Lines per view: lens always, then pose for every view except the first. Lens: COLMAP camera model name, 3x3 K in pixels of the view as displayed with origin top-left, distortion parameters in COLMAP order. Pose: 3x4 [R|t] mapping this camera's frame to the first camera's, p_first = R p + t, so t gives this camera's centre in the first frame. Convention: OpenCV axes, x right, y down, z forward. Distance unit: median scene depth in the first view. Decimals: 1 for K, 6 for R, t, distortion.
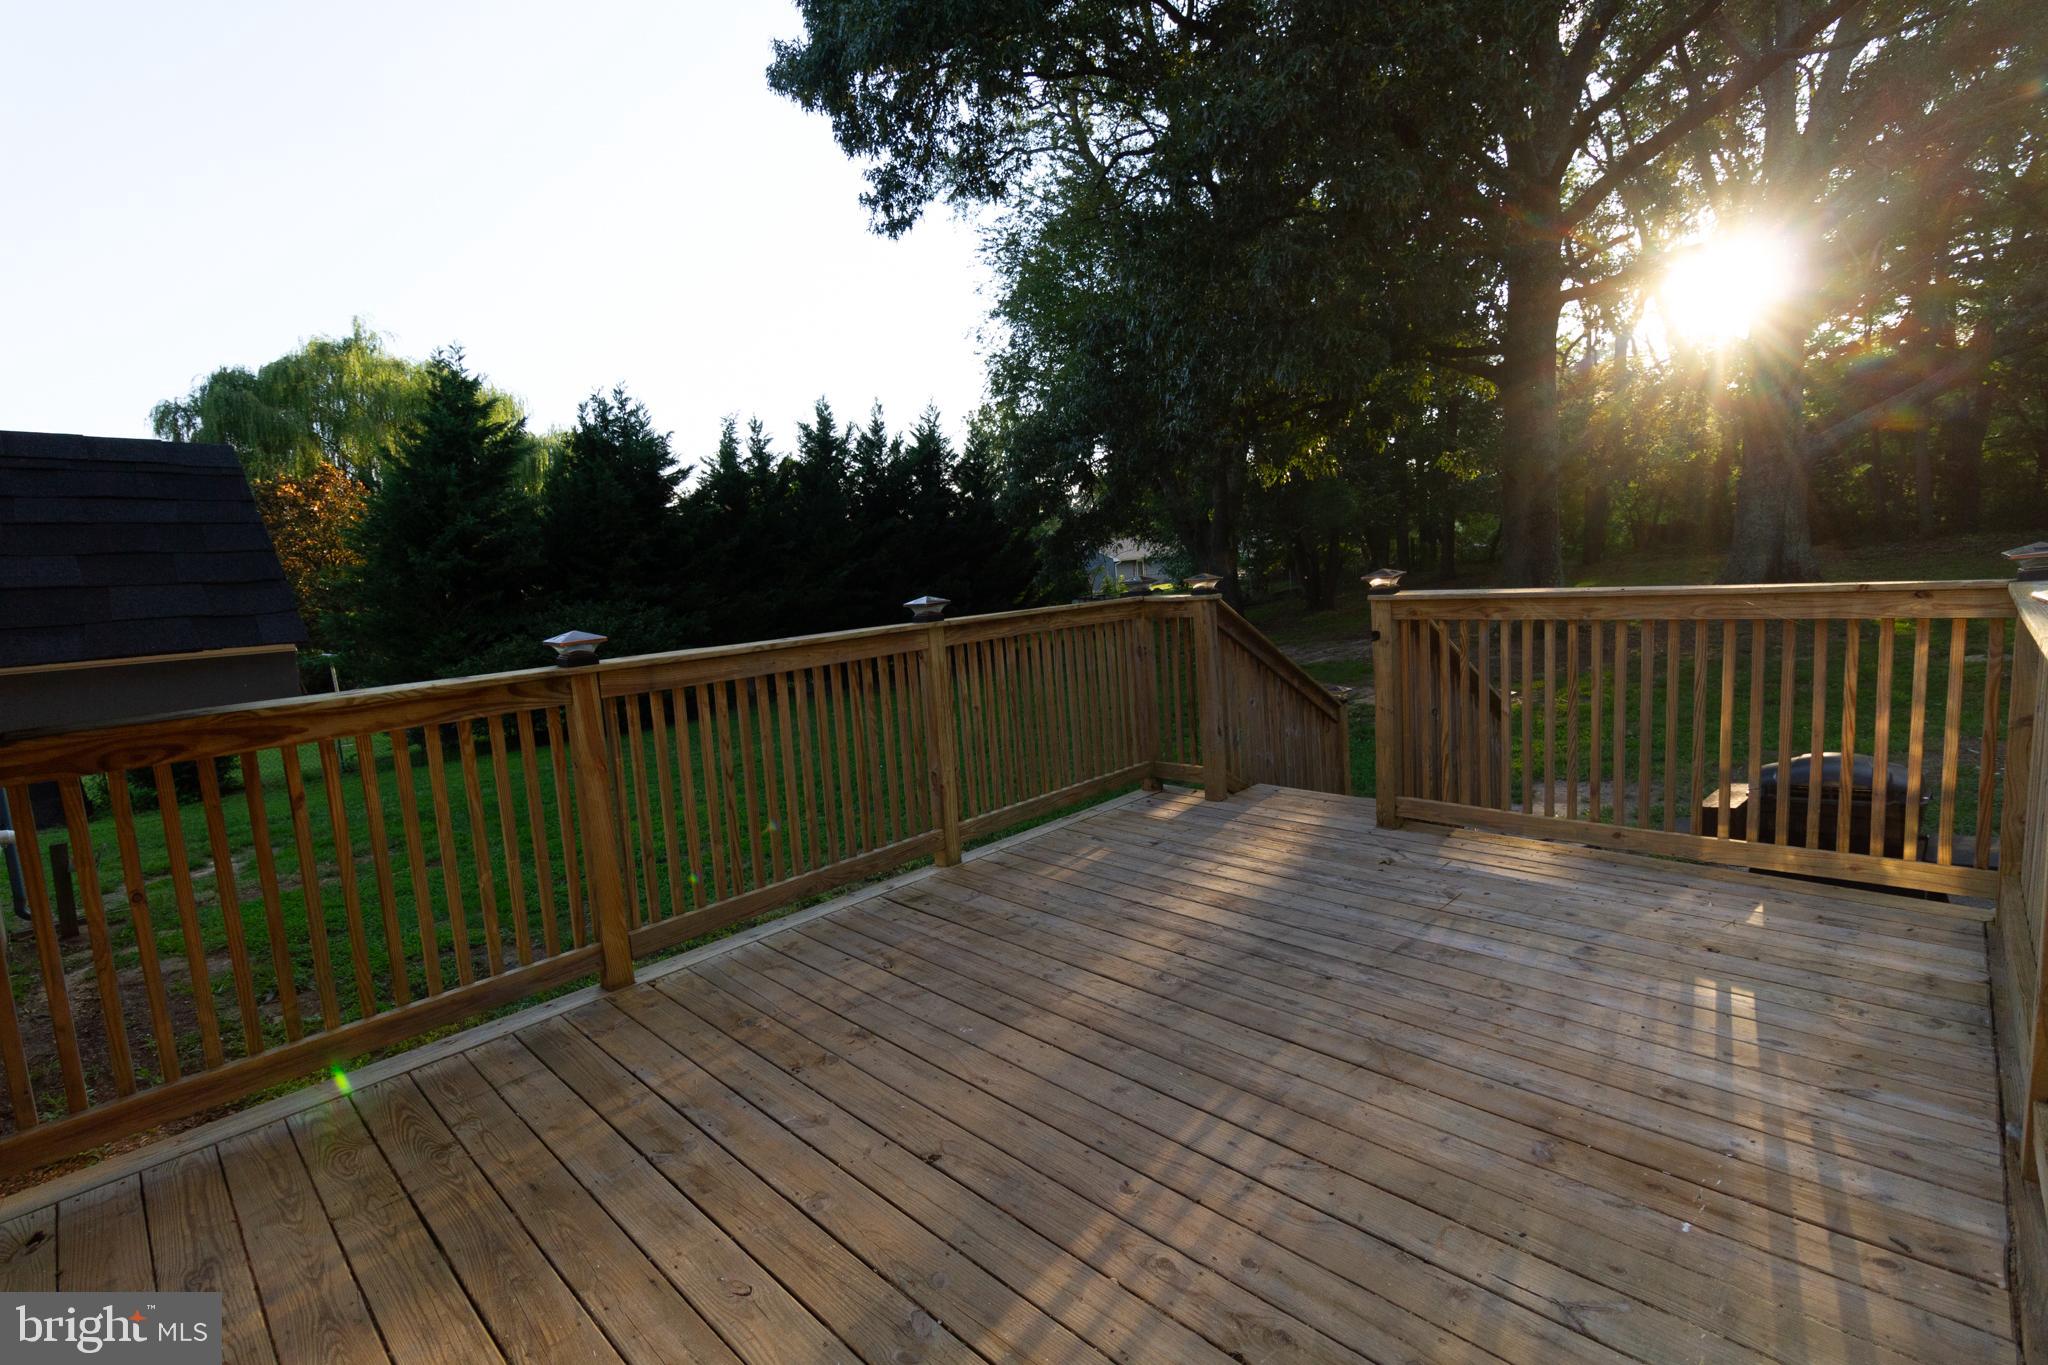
lens RADIAL K [[934.6, 0, 1017.2], [0, 934.6, 676.0], [0, 0, 1]] dist [0.001624, 0.000270]
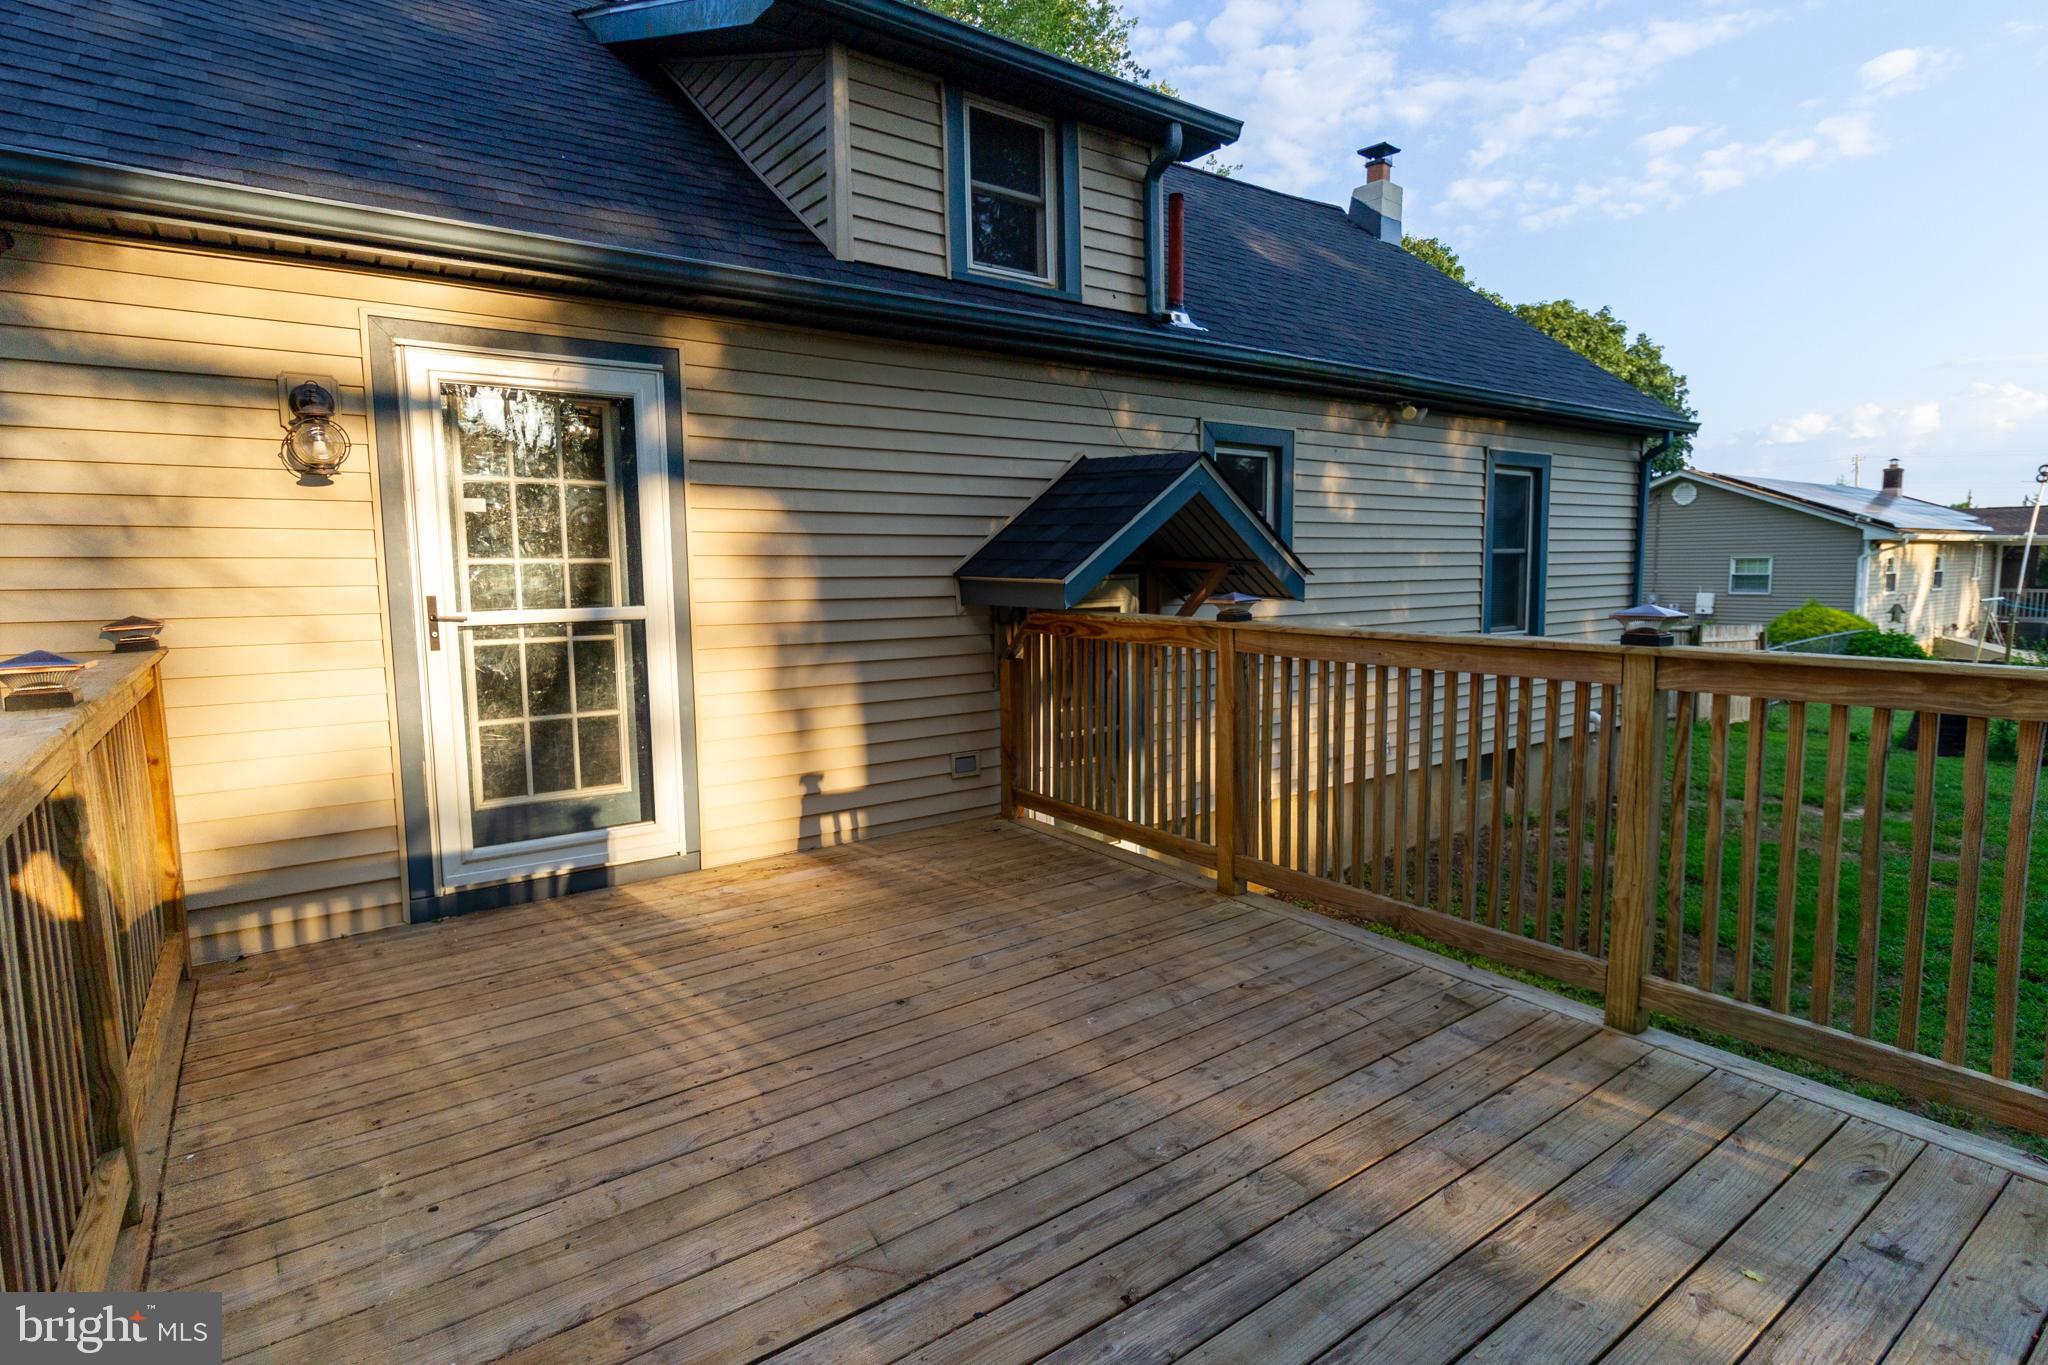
lens RADIAL K [[1030.8, 0, 1013.1], [0, 1030.8, 682.9], [0, 0, 1]] dist [-0.025100, -0.000254]
pose [[-0.180760, 0.178334, -0.967224, 0.852277], [-0.105465, 0.974239, 0.199337, -0.156284], [0.977856, 0.138041, -0.157295, 0.947373]]
